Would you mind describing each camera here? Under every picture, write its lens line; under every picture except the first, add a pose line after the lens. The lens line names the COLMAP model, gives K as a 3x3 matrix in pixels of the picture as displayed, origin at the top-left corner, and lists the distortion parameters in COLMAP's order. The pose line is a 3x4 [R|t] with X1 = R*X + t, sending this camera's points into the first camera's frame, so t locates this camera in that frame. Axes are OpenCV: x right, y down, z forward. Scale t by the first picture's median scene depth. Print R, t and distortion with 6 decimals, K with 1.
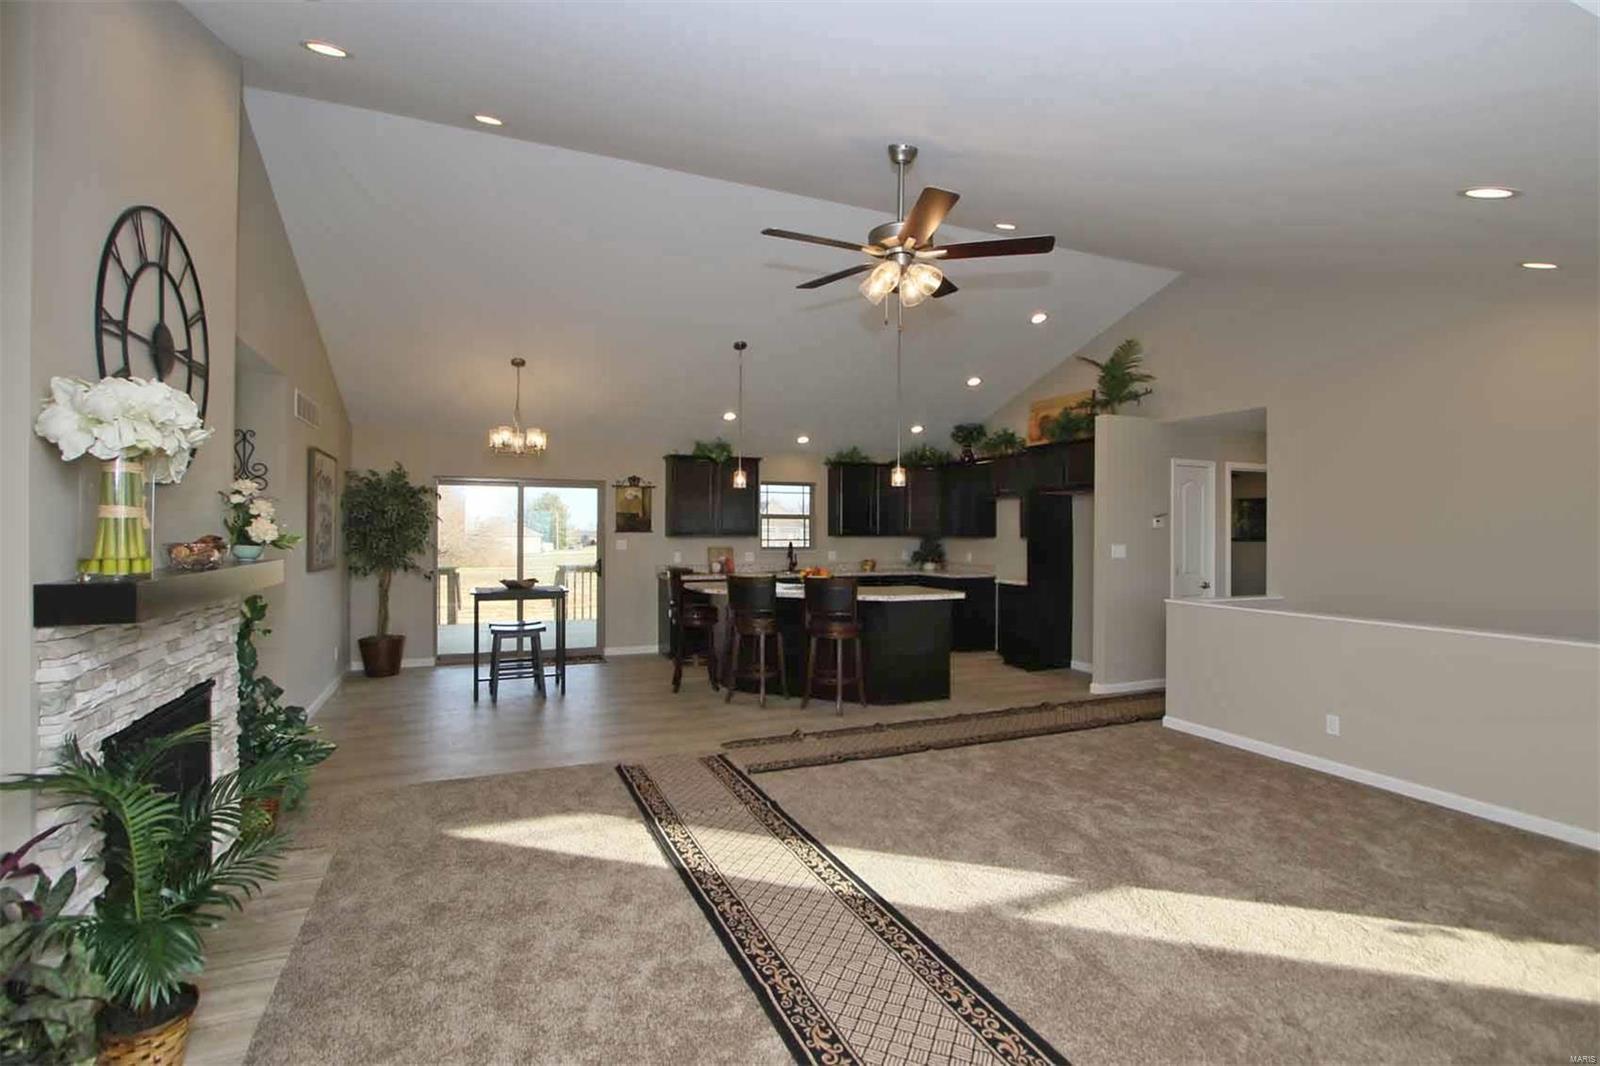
lens RADIAL K [[729.0, 0, 790.3], [0, 729.0, 530.9], [0, 0, 1]] dist [-0.017674, 0.000090]
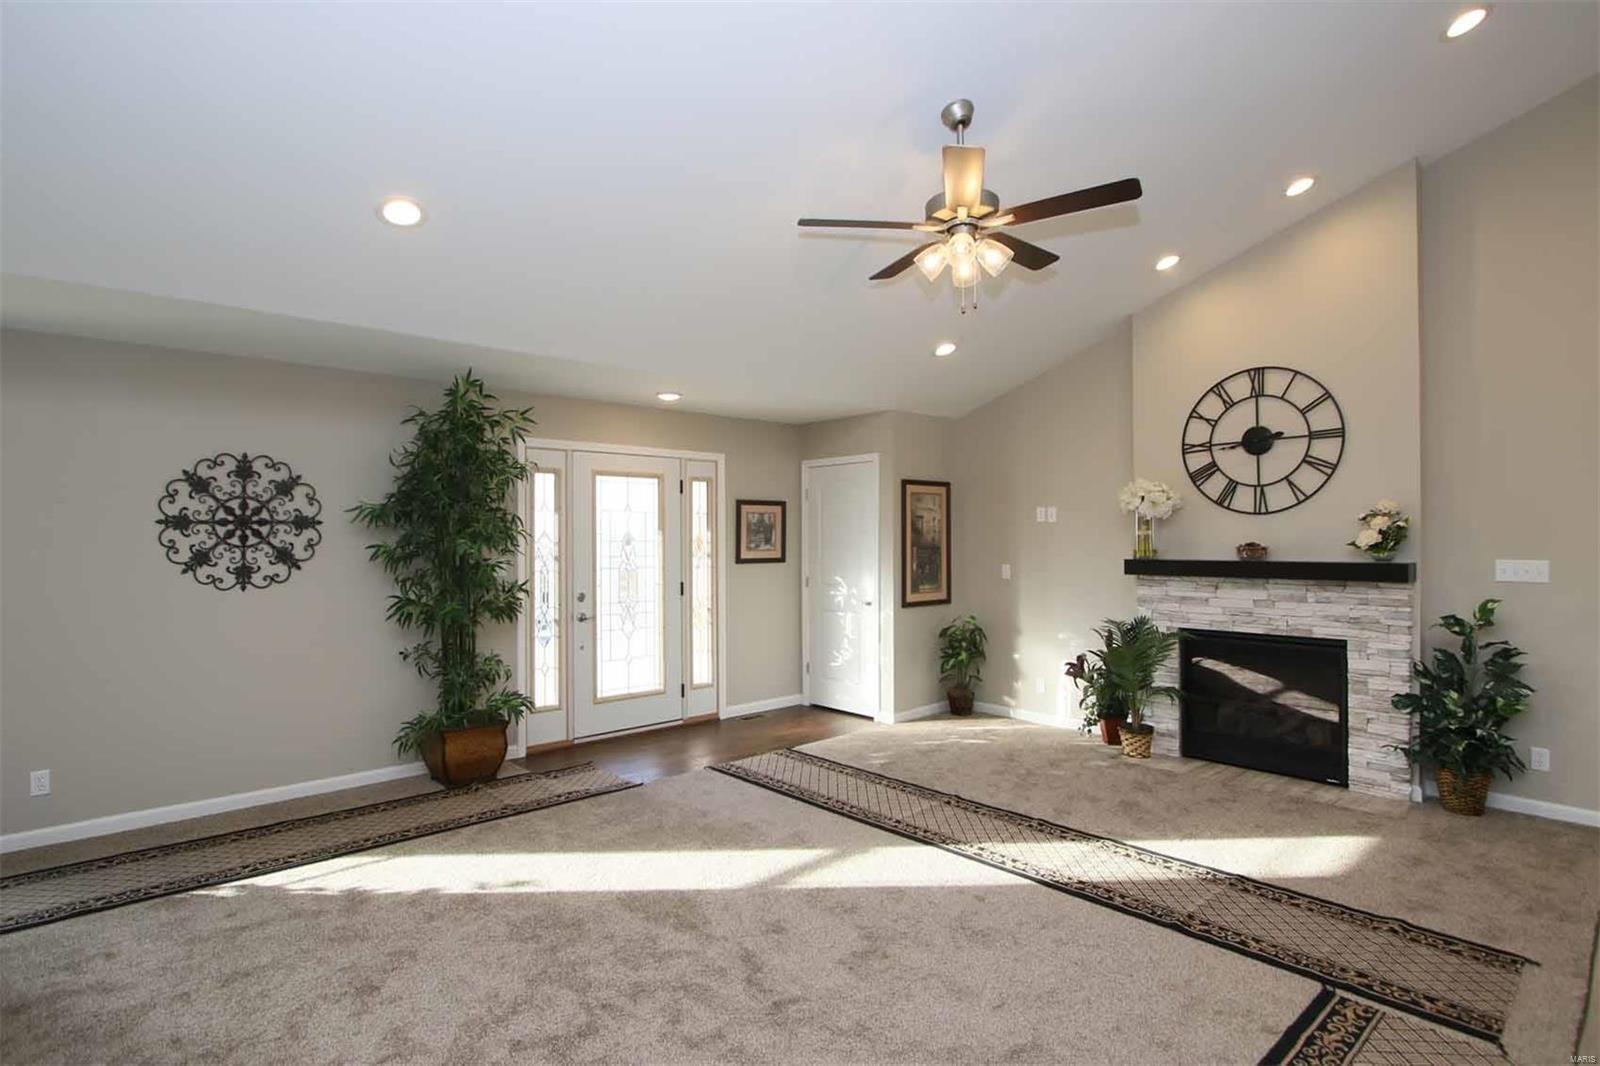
lens RADIAL K [[795.1, 0, 787.2], [0, 795.1, 530.4], [0, 0, 1]] dist [-0.014665, 0.001634]
pose [[-0.948454, -0.003409, -0.316898, 0.303251], [0.000112, 0.999938, -0.011093, -0.000552], [0.316916, -0.010557, -0.948395, 0.849575]]
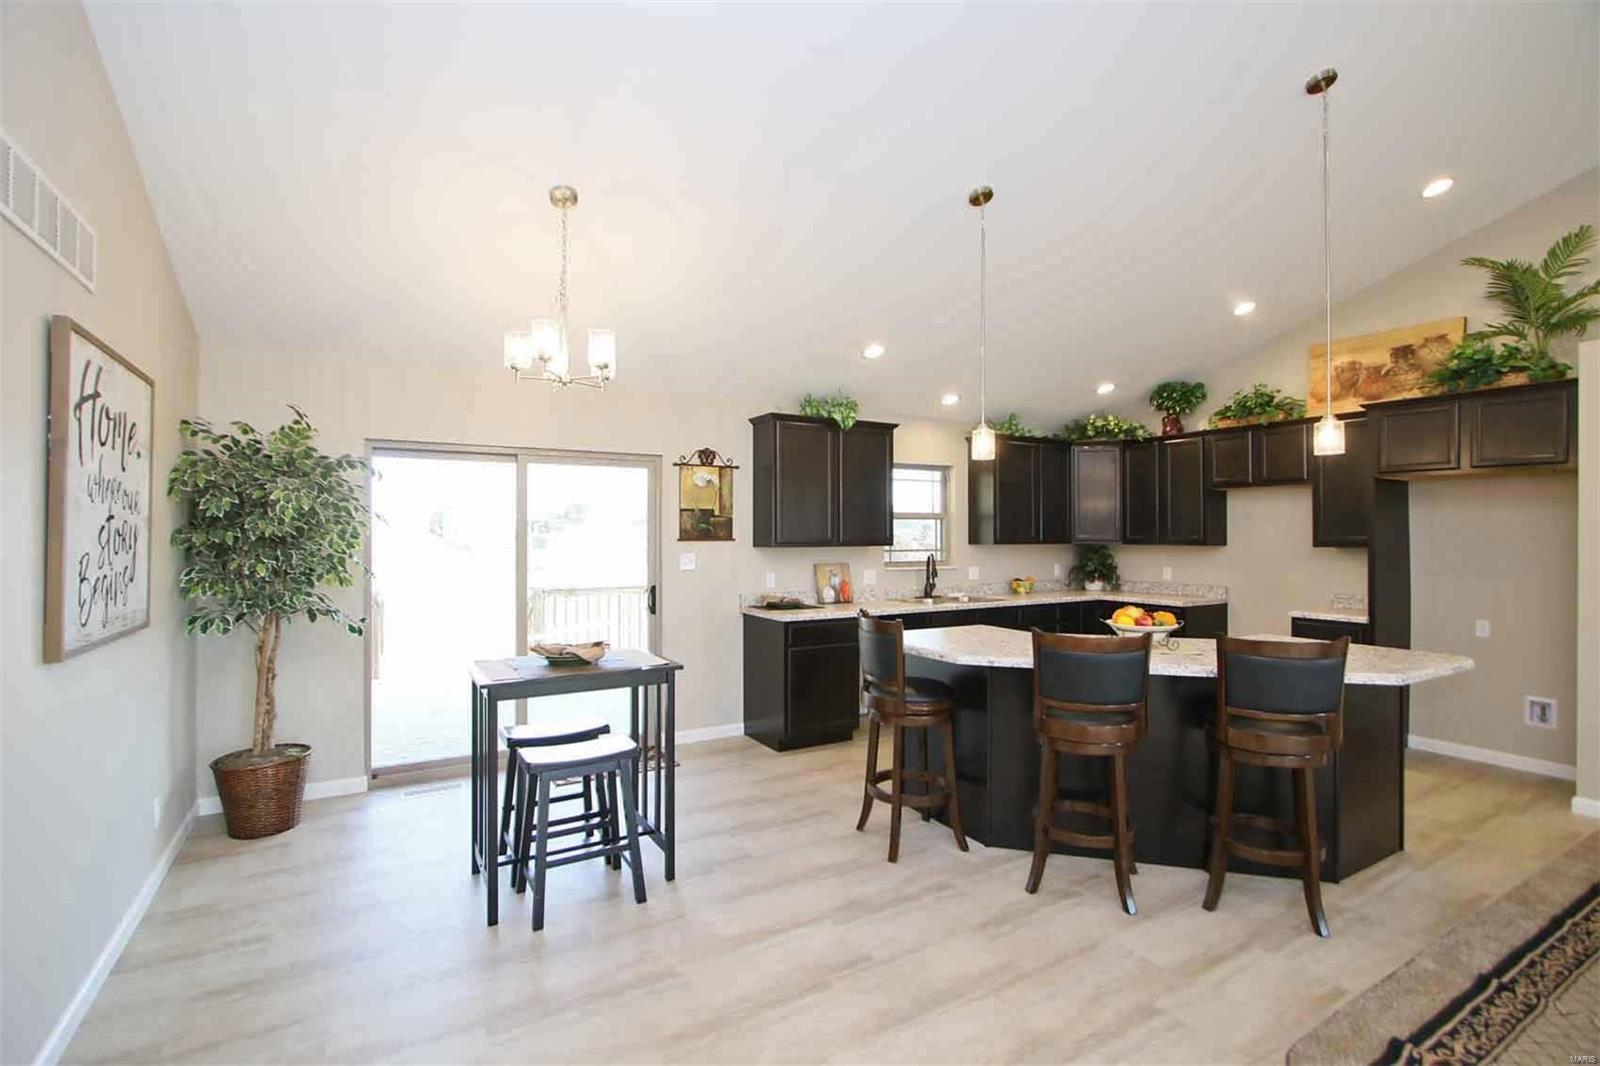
lens RADIAL K [[729.0, 0, 790.3], [0, 729.0, 530.9], [0, 0, 1]] dist [-0.017674, 0.000090]
pose [[0.992730, -0.002319, 0.120336, -0.259972], [0.002598, 0.999994, -0.002162, -0.005748], [-0.120330, 0.002459, 0.992731, 0.459018]]
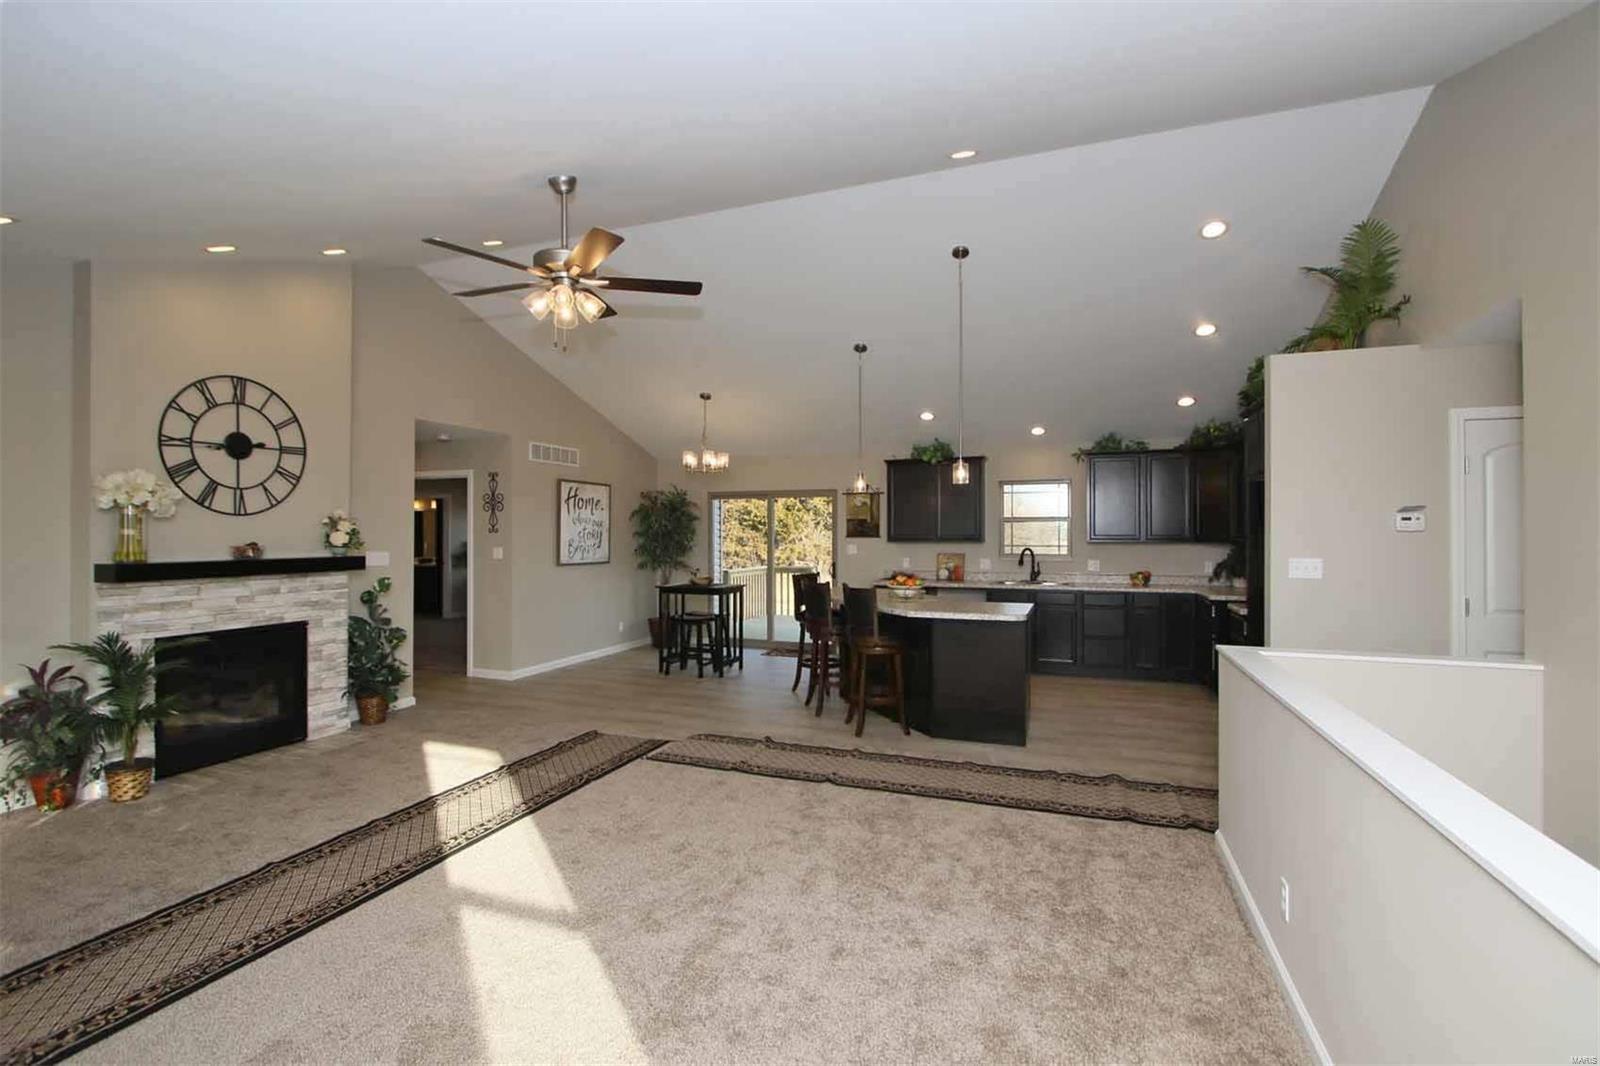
lens RADIAL K [[729.0, 0, 790.3], [0, 729.0, 530.9], [0, 0, 1]] dist [-0.017674, 0.000090]
pose [[0.716477, -0.006485, -0.697580, 0.519085], [0.003548, 0.999978, -0.005652, -0.002330], [0.697601, 0.001575, 0.716485, 0.216749]]
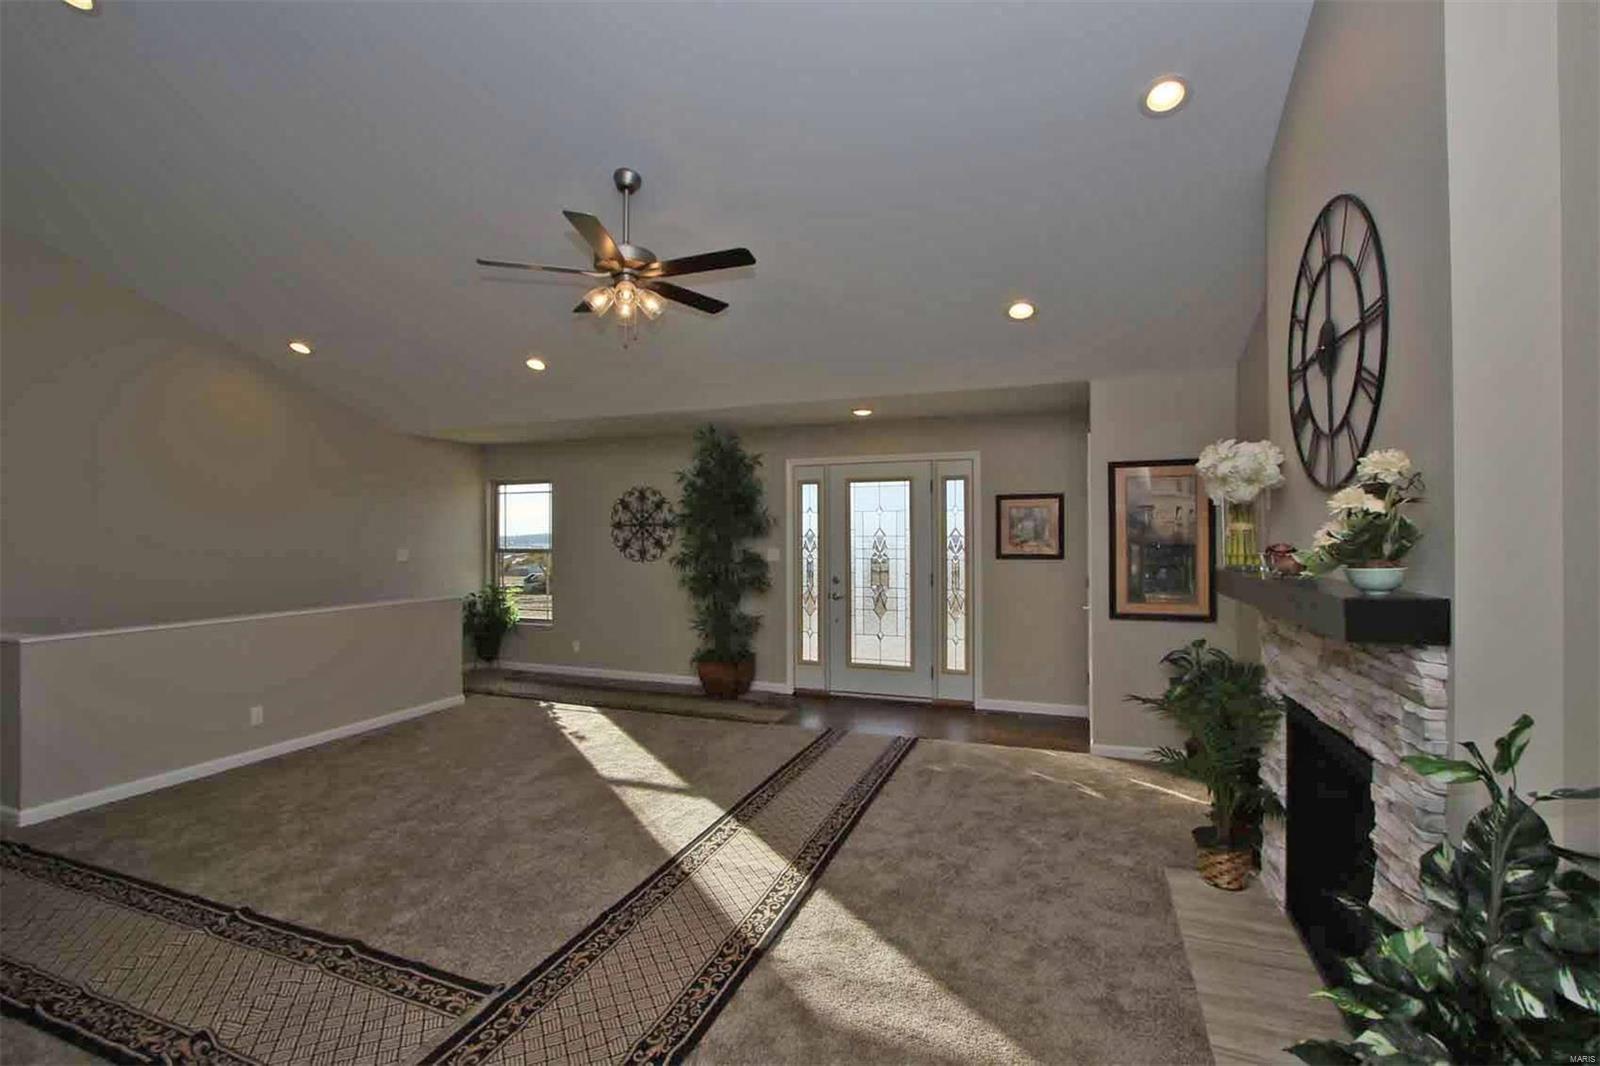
lens RADIAL K [[729.0, 0, 790.3], [0, 729.0, 530.9], [0, 0, 1]] dist [-0.017674, 0.000090]
pose [[-0.715130, 0.001563, 0.698990, -0.347573], [0.000493, 0.999998, -0.001732, -0.003370], [-0.698991, -0.000894, -0.715130, 0.730765]]
